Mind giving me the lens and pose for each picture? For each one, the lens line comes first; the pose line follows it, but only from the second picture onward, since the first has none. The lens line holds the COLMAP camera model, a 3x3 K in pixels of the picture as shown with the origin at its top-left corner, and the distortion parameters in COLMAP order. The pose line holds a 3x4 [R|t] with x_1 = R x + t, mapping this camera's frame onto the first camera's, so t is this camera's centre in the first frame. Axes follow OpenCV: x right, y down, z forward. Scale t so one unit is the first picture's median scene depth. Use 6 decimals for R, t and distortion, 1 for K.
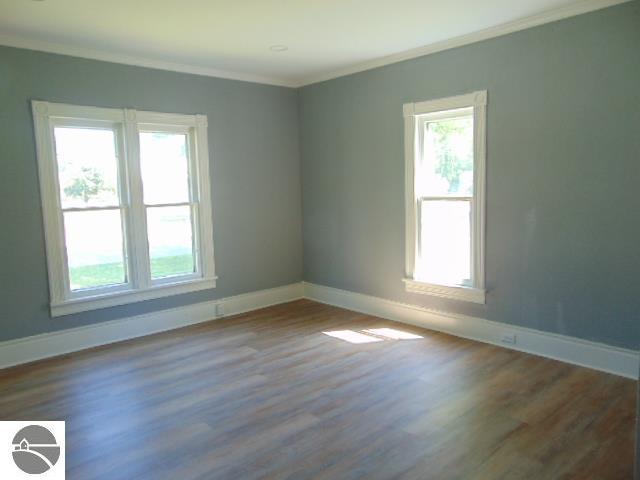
lens RADIAL K [[481.4, 0, 320.0], [0, 481.4, 240.0], [0, 0, 1]] dist [0.002122, 0.008434]
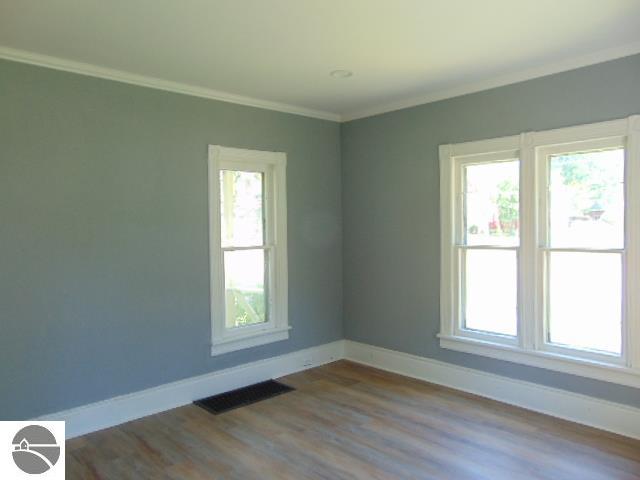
lens RADIAL K [[473.5, 0, 320.0], [0, 473.5, 240.0], [0, 0, 1]] dist [-0.003273, 0.001302]
pose [[0.004306, 0.050015, -0.998739, 0.454178], [-0.102254, 0.993535, 0.049313, -0.094677], [0.994749, 0.101913, 0.009393, 0.689190]]
